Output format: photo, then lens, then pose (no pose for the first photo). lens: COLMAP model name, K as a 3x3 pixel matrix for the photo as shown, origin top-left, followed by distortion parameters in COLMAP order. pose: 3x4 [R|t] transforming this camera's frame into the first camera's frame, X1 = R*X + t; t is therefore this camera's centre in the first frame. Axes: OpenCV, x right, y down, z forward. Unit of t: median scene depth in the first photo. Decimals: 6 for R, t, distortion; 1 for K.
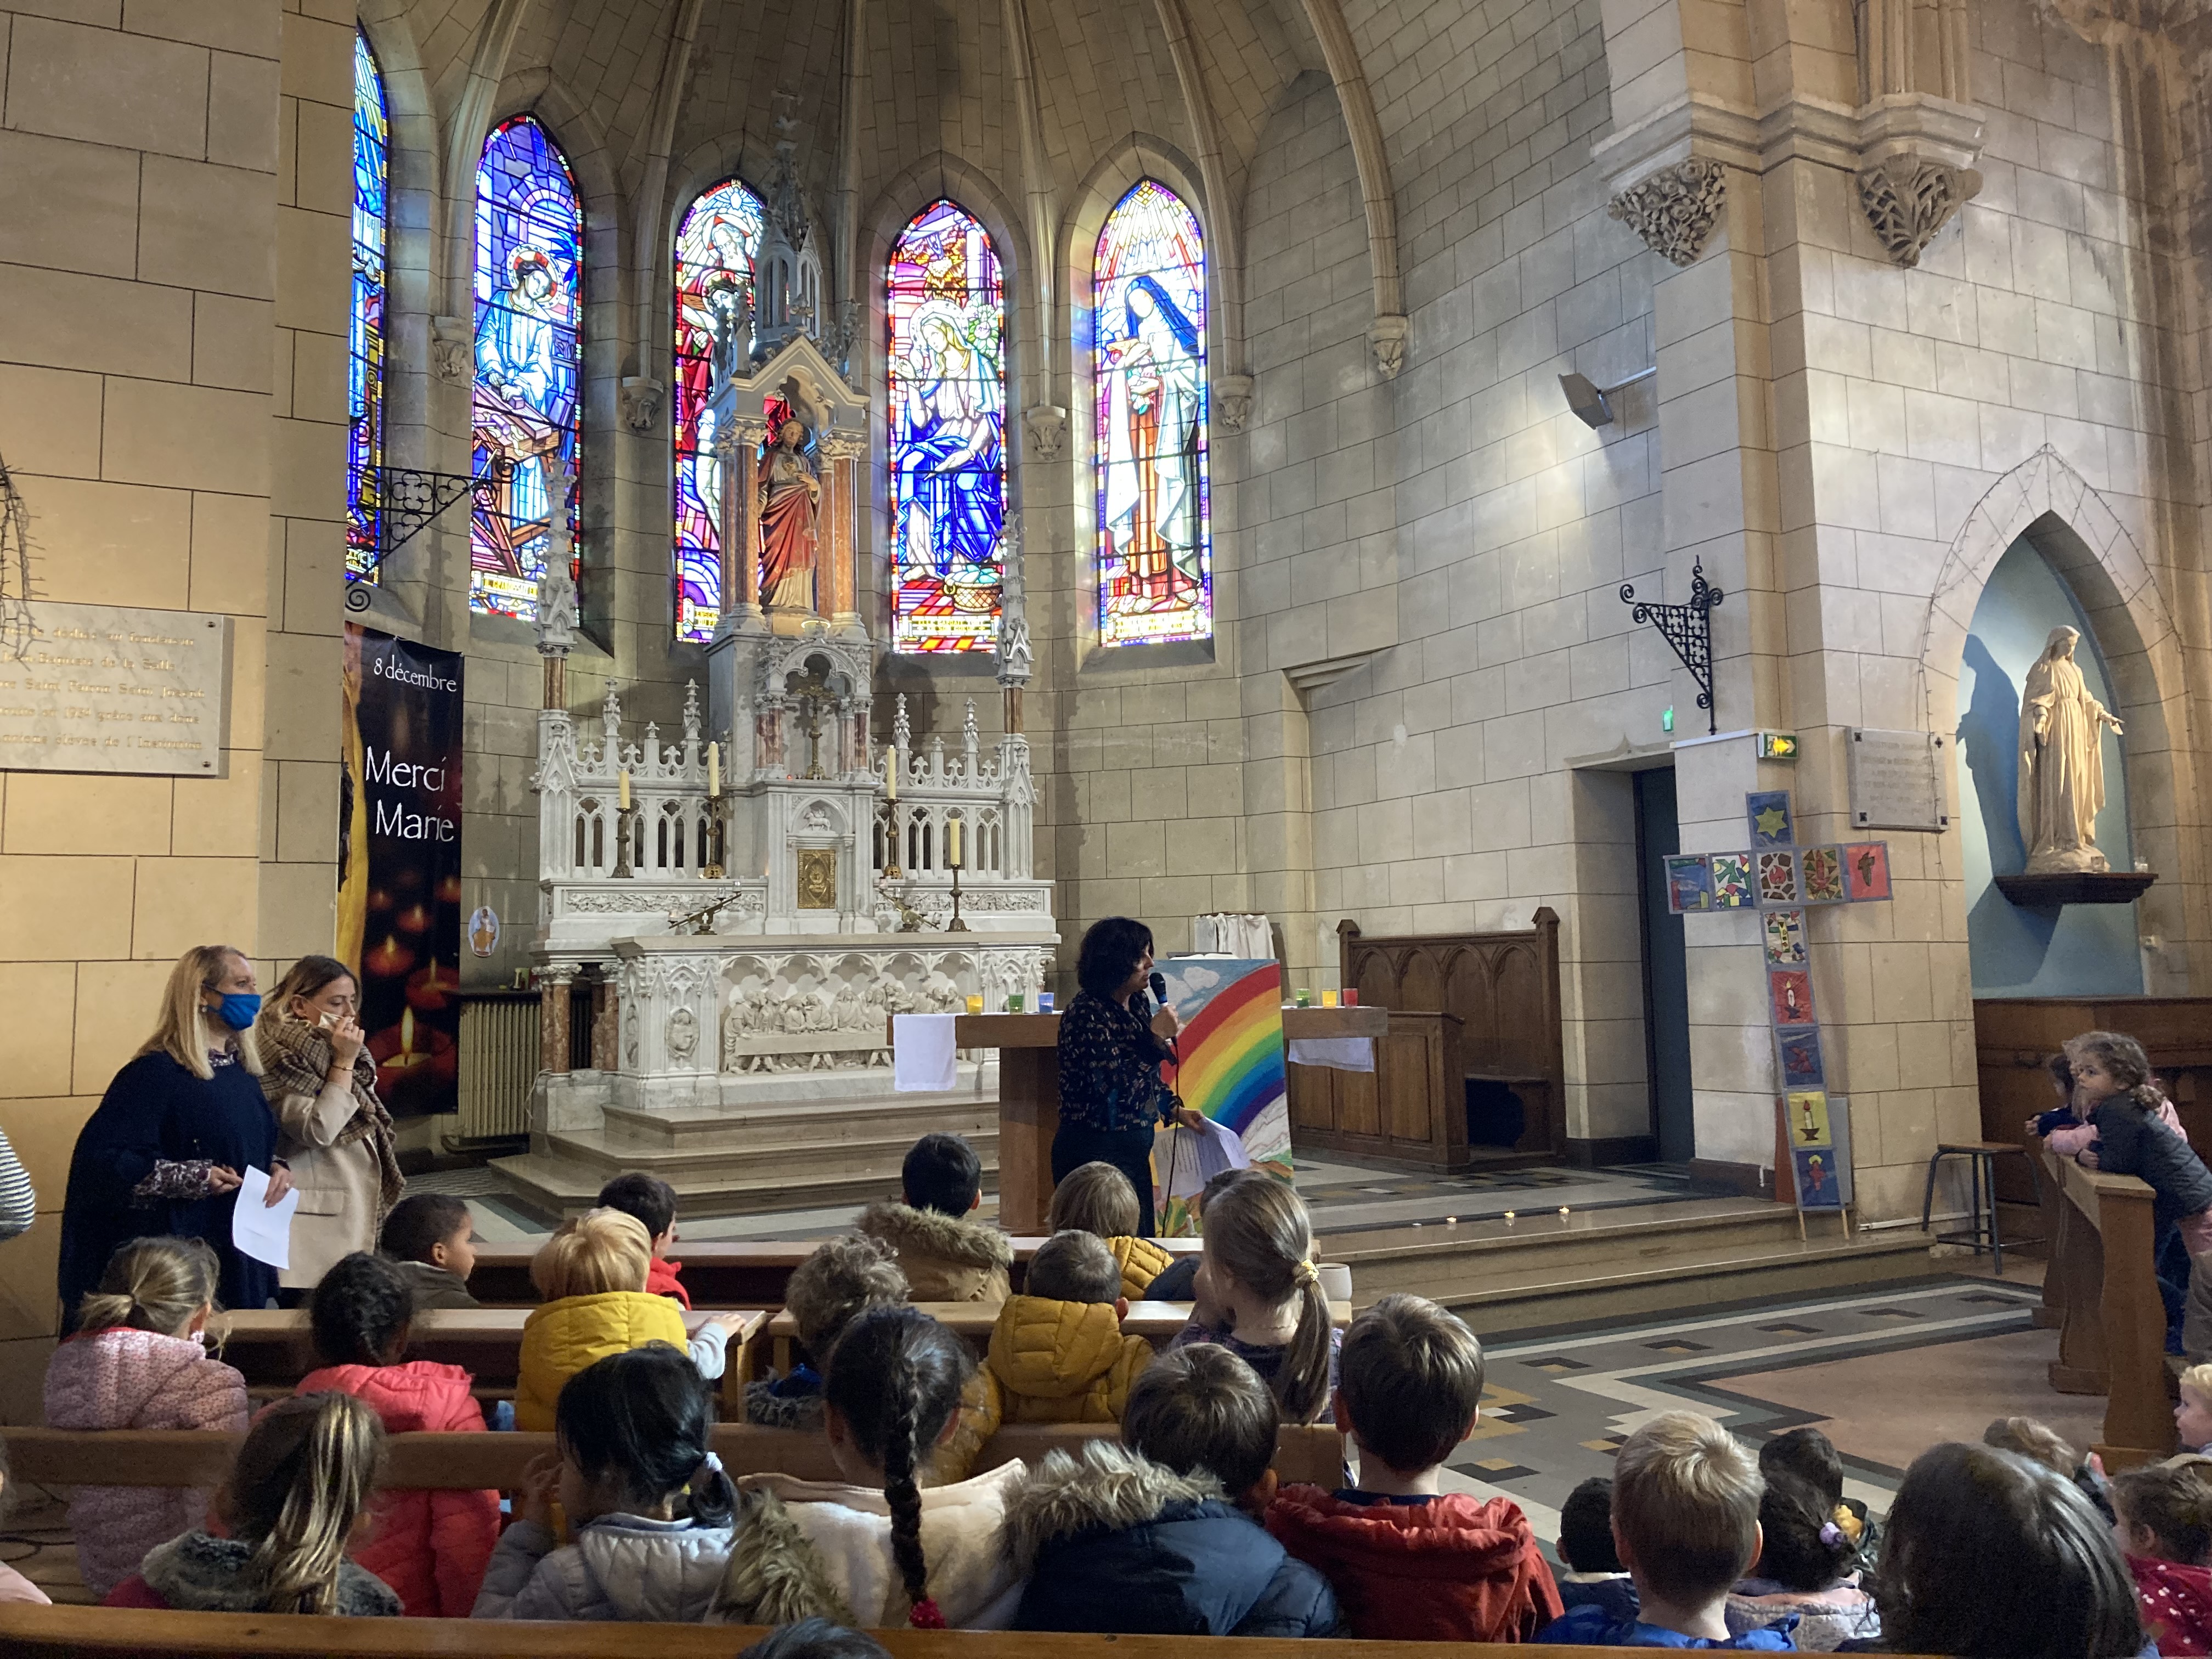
lens RADIAL K [[1817.5, 0, 1137.8], [0, 1817.5, 788.9], [0, 0, 1]] dist [0.046621, -0.046951]
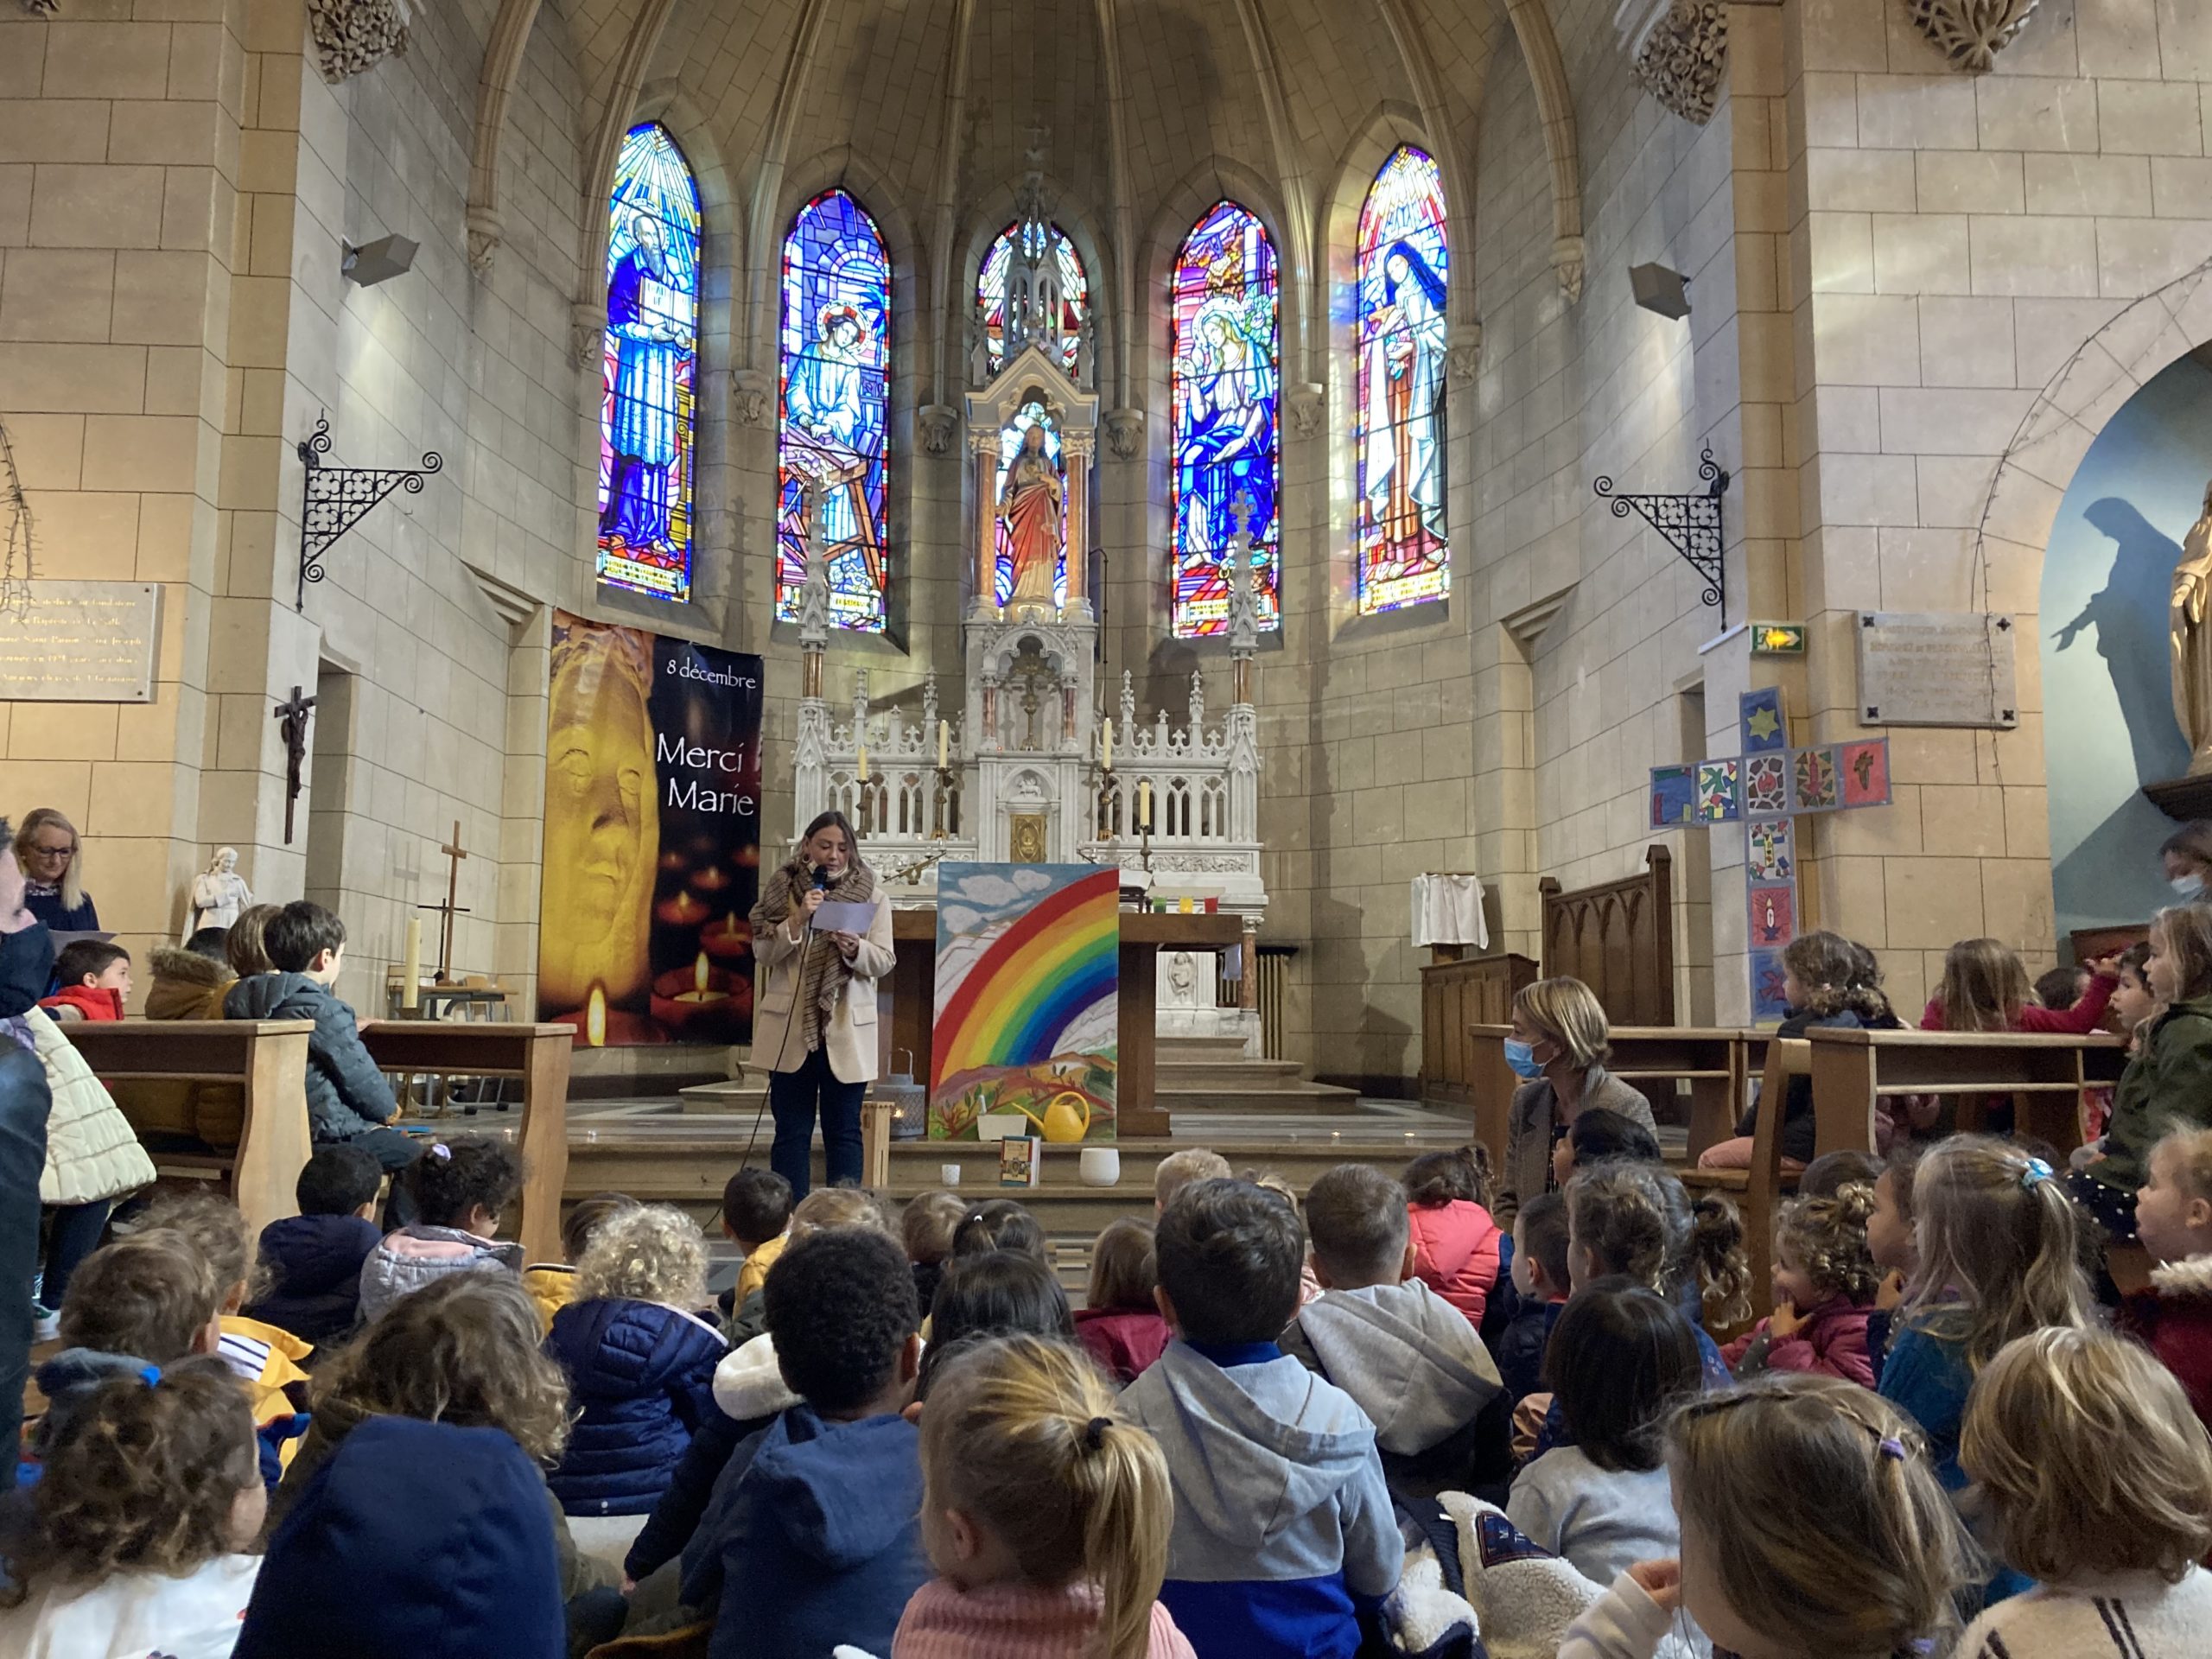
lens RADIAL K [[1817.5, 0, 1126.7], [0, 1817.5, 820.0], [0, 0, 1]] dist [0.046621, -0.046951]
pose [[0.902641, -0.026773, -0.429562, 0.331369], [0.021946, 0.999628, -0.016188, 0.053789], [0.429835, 0.005185, 0.902892, 0.044587]]
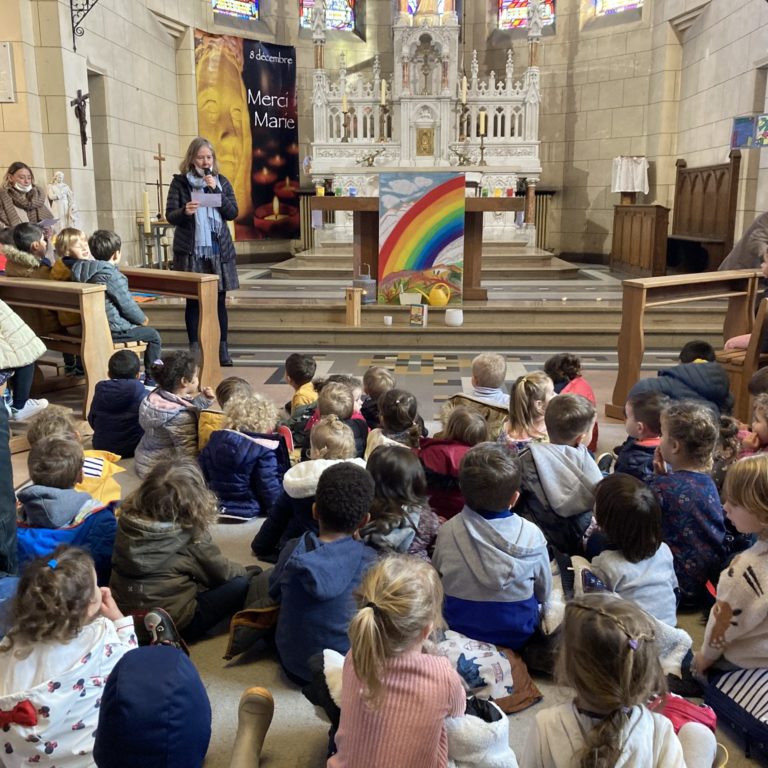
lens RADIAL K [[837.6, 0, 388.7], [0, 837.6, 392.4], [0, 0, 1]] dist [-0.005363, 0.000000]
pose [[0.853950, 0.130886, -0.503625, 0.335395], [0.039260, 0.948884, 0.313174, 0.017039], [0.518872, -0.287207, 0.805161, 0.051871]]
